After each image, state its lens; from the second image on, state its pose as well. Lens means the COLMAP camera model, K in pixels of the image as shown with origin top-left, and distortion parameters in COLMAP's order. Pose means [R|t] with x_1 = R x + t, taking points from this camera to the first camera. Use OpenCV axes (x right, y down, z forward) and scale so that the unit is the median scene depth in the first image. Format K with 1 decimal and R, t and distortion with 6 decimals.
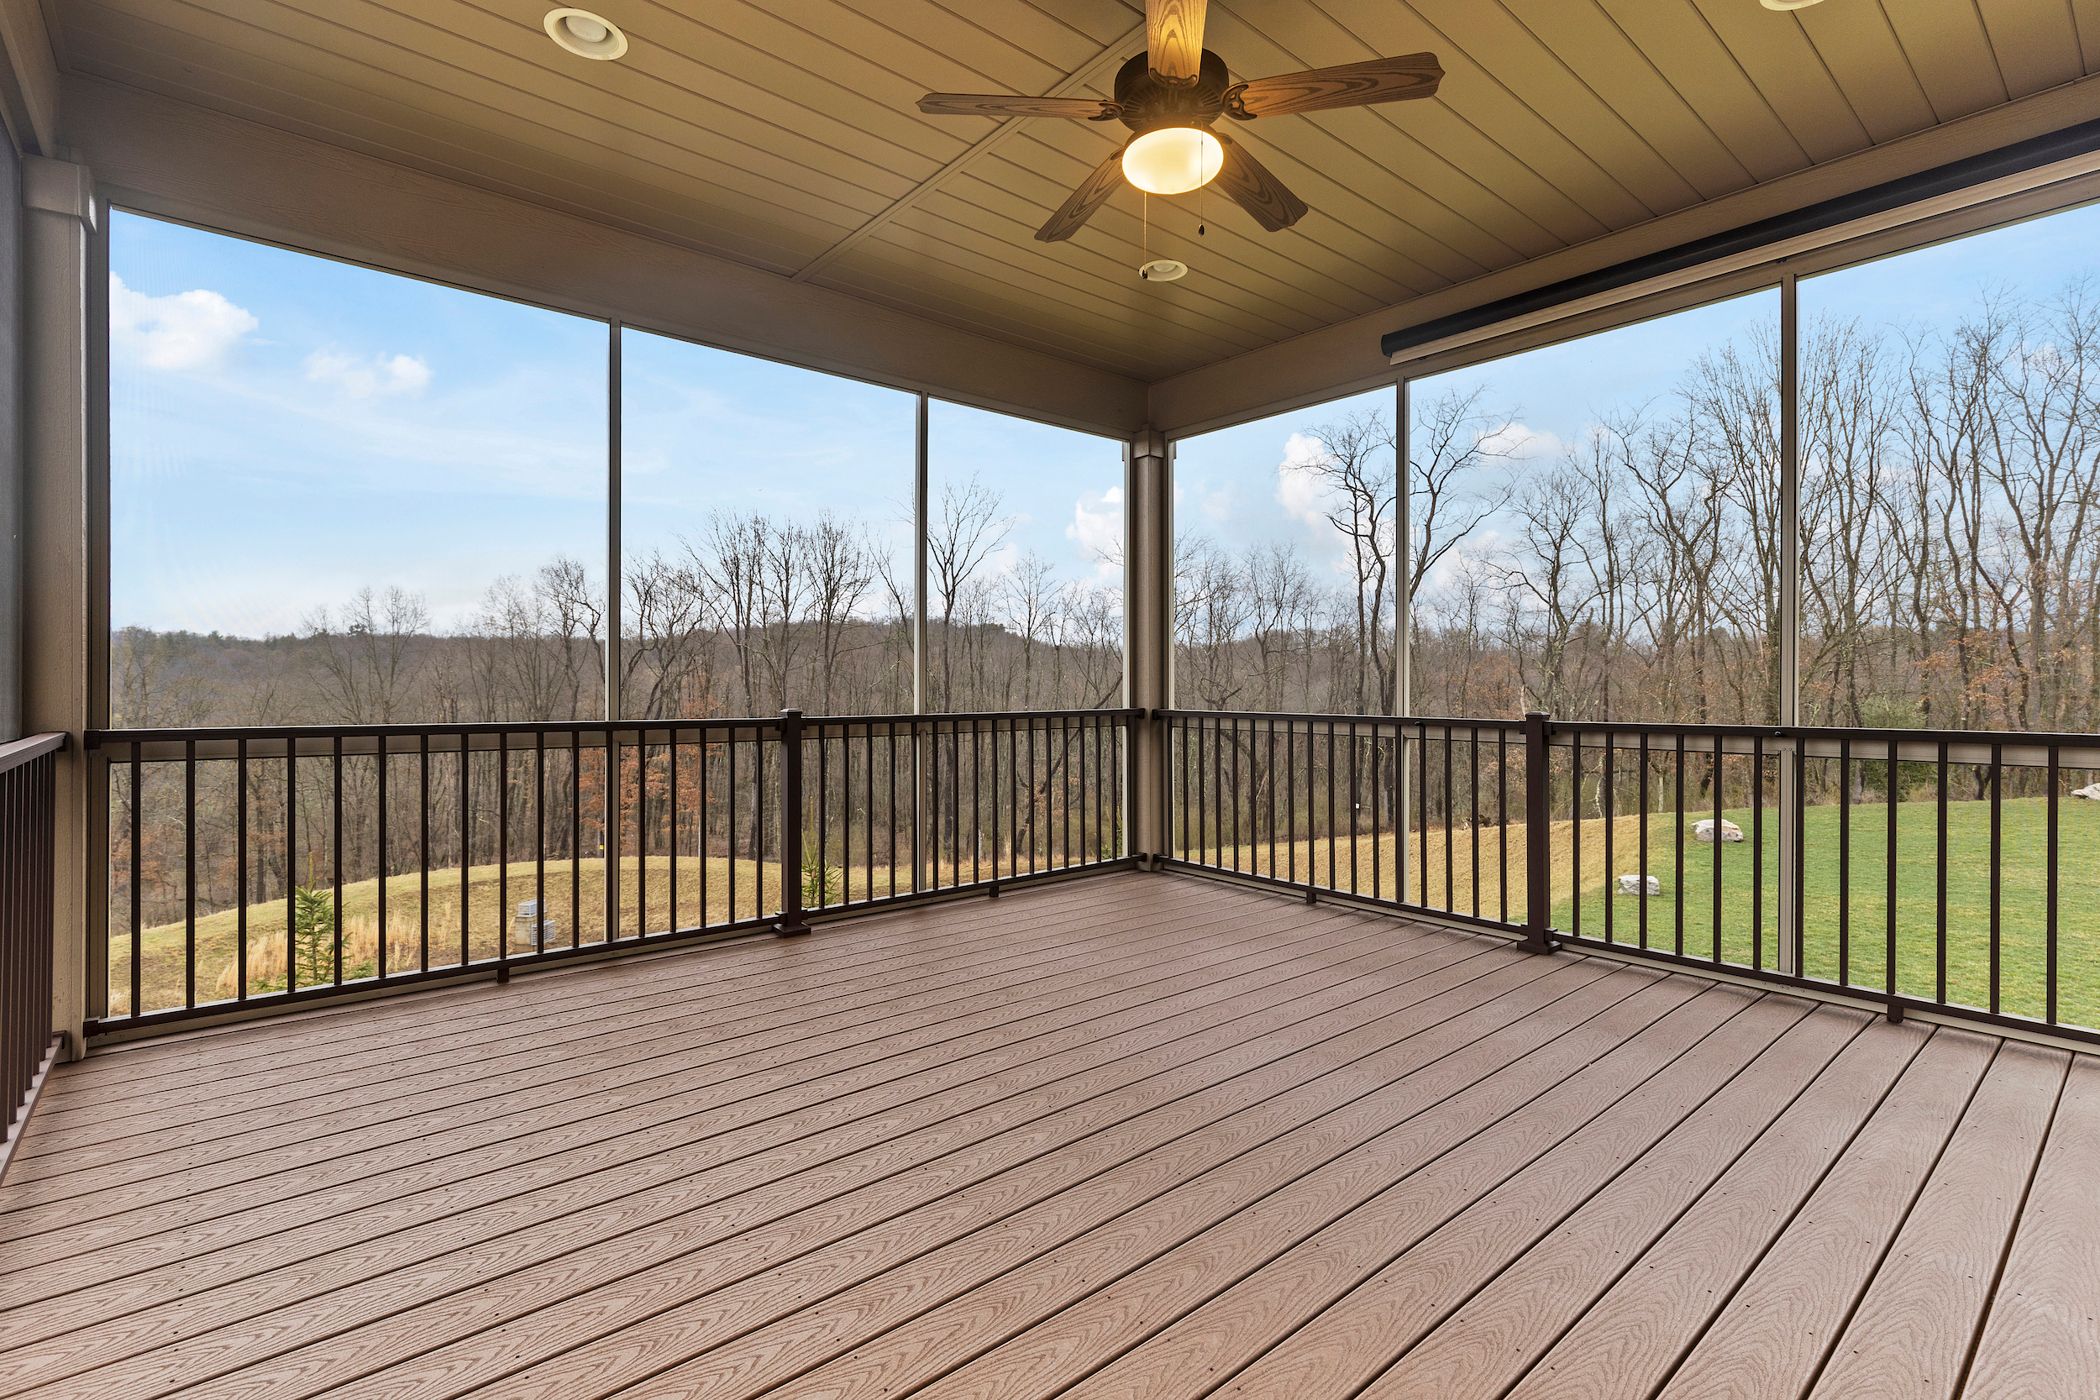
lens RADIAL K [[953.1, 0, 1077.2], [0, 953.1, 677.4], [0, 0, 1]] dist [0.016284, -0.004560]
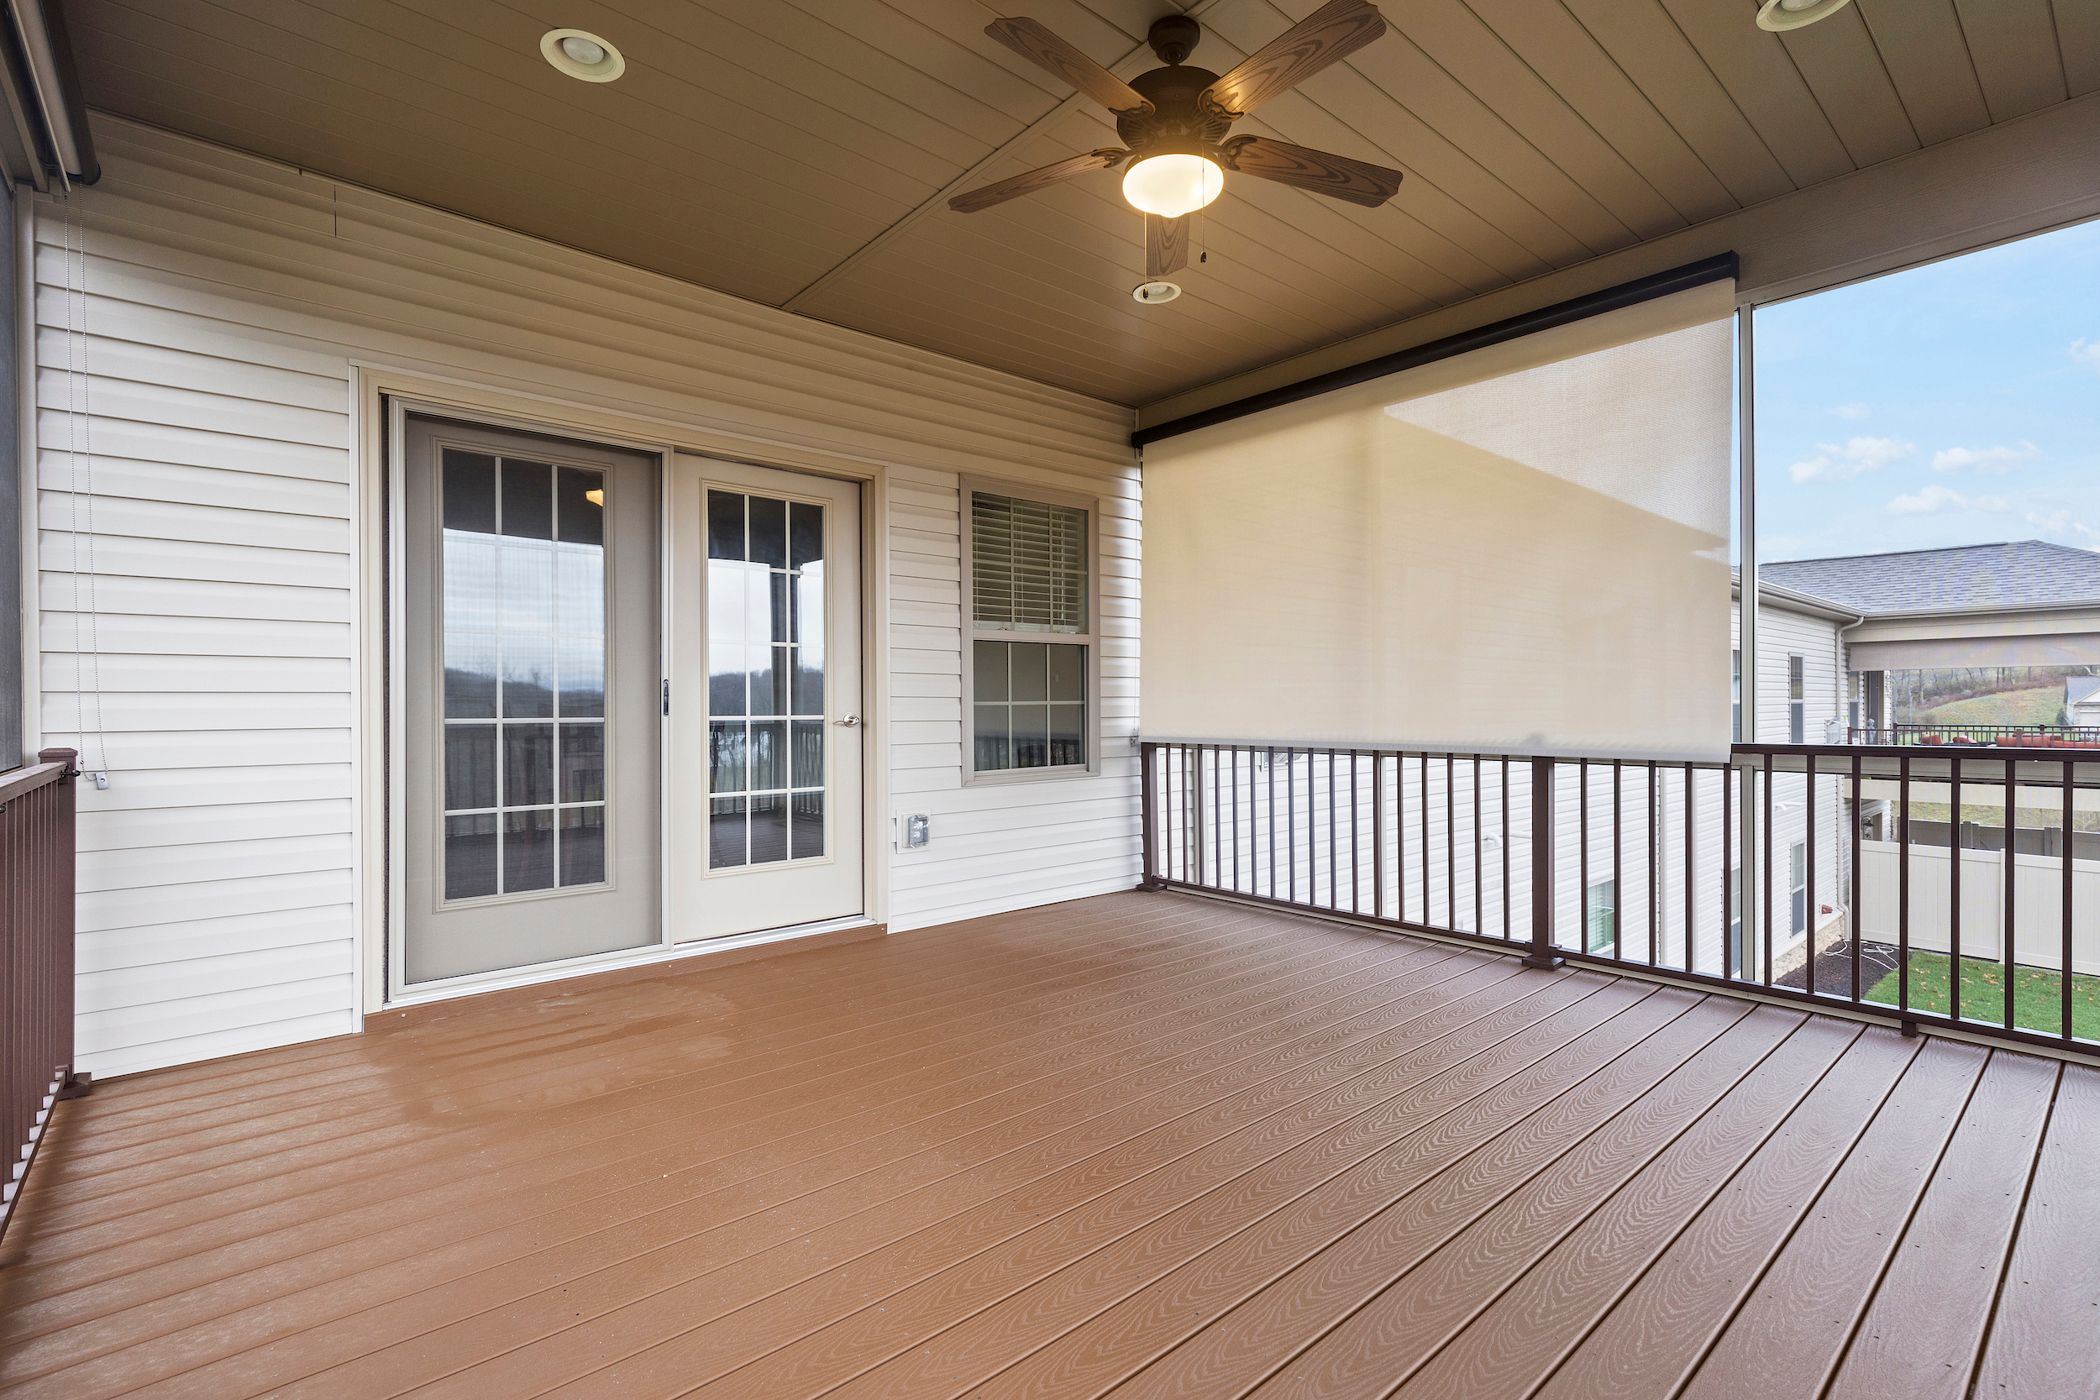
lens RADIAL K [[953.1, 0, 1062.7], [0, 953.1, 692.4], [0, 0, 1]] dist [0.016284, -0.004560]
pose [[0.008863, -0.013441, -0.999870, 0.730917], [0.013036, 0.999826, -0.013325, 0.003990], [0.999876, -0.012916, 0.009037, 0.587375]]
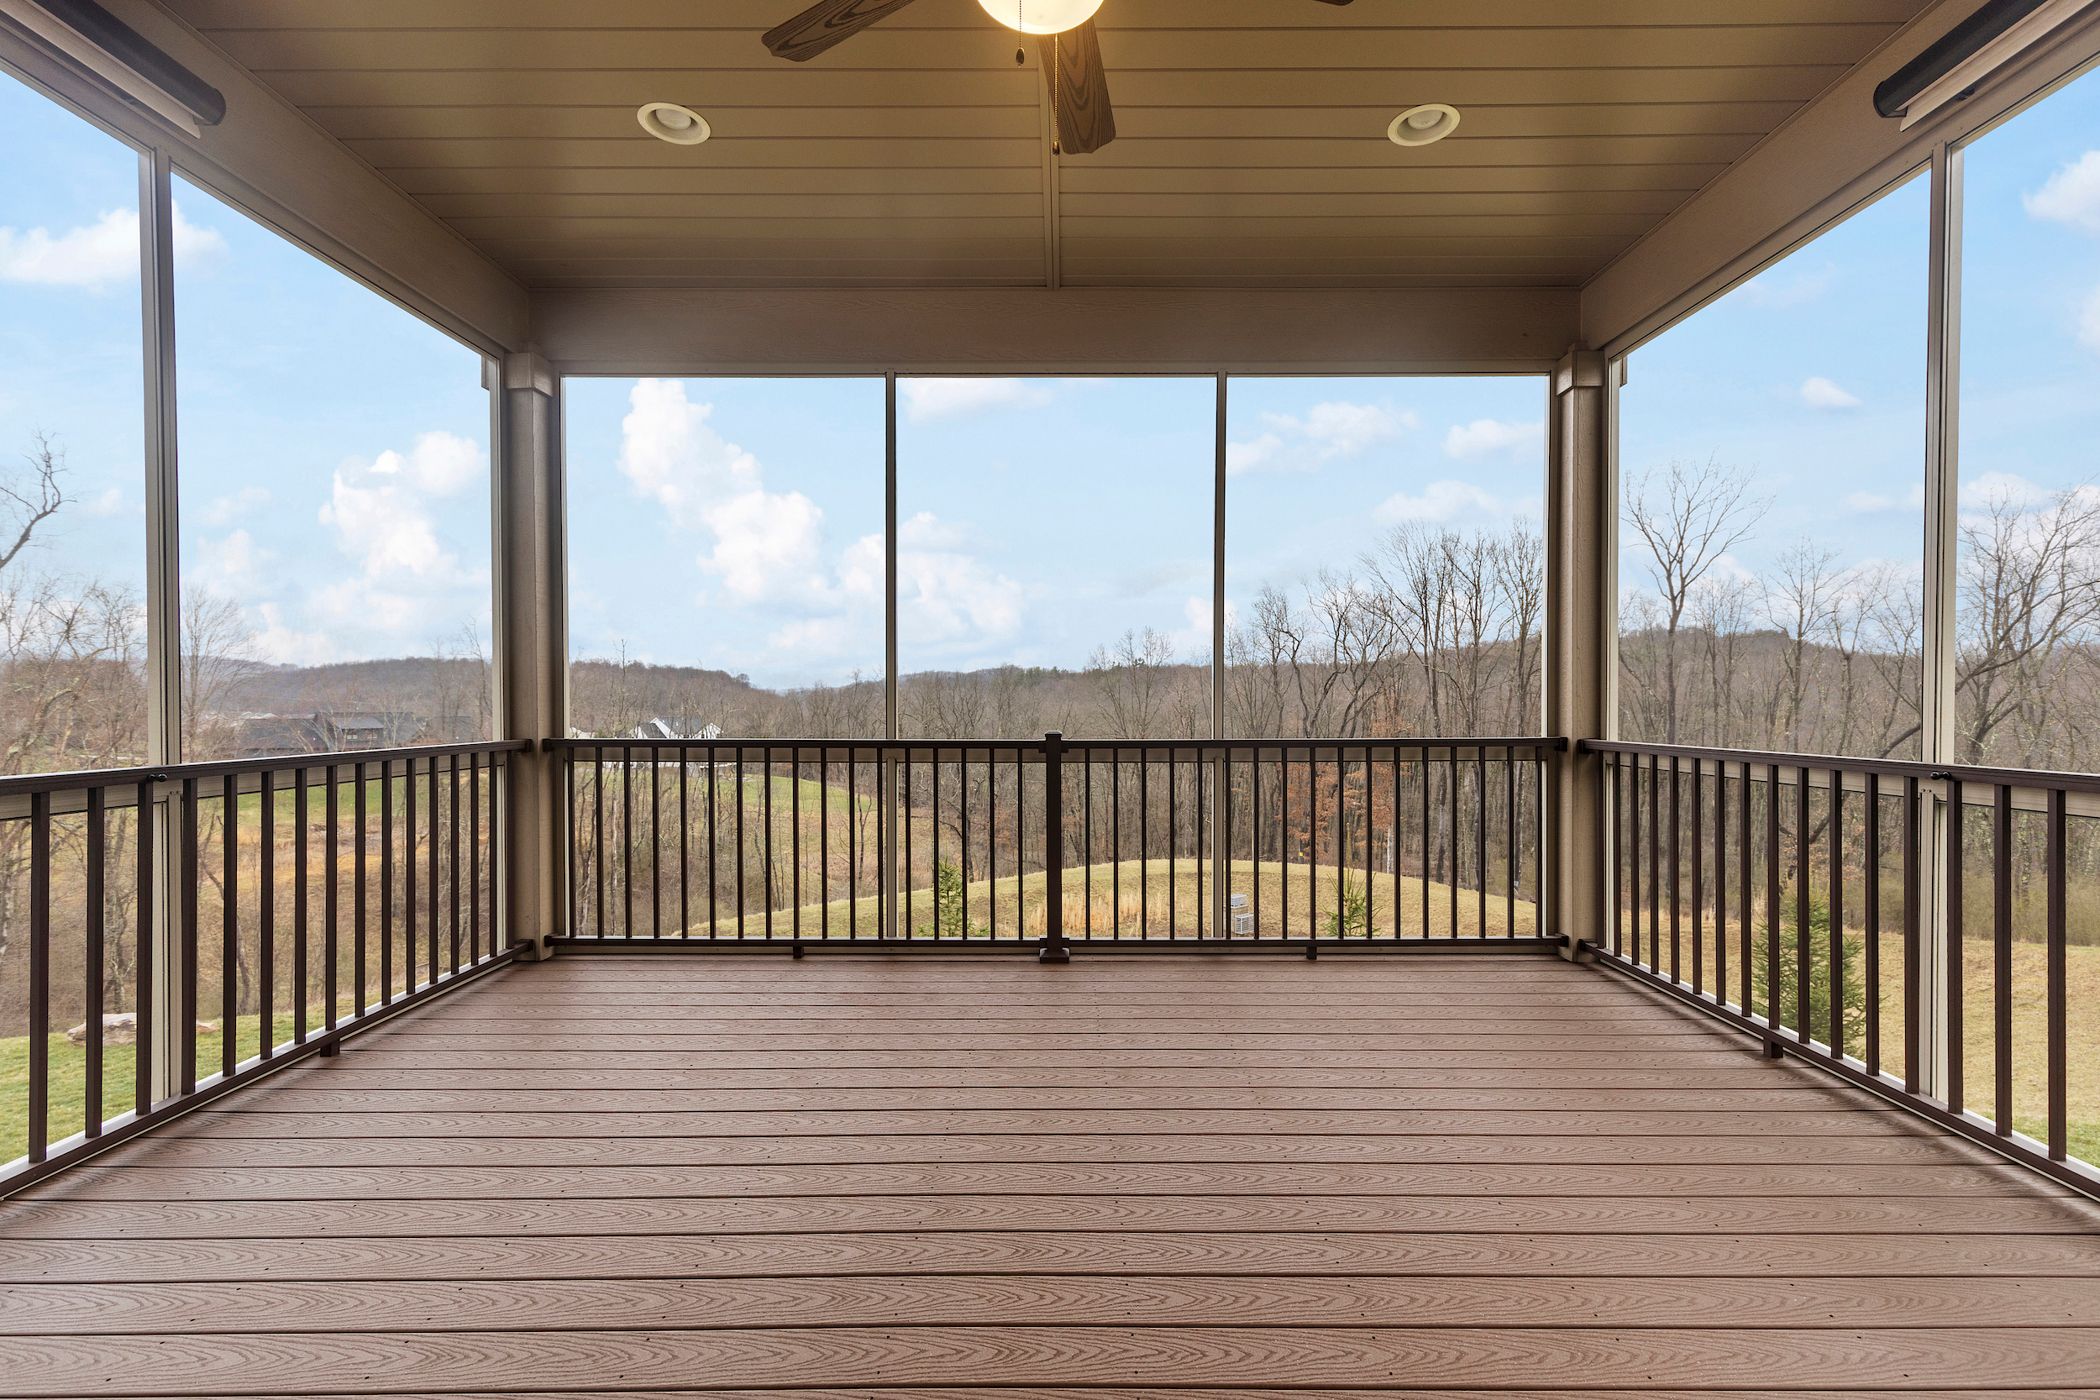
lens RADIAL K [[953.1, 0, 1069.2], [0, 953.1, 718.0], [0, 0, 1]] dist [0.016284, -0.004560]
pose [[0.766069, 0.008428, -0.642703, 0.380517], [0.004775, 0.999812, 0.018803, 0.002767], [0.642741, -0.017473, 0.765885, 0.299327]]
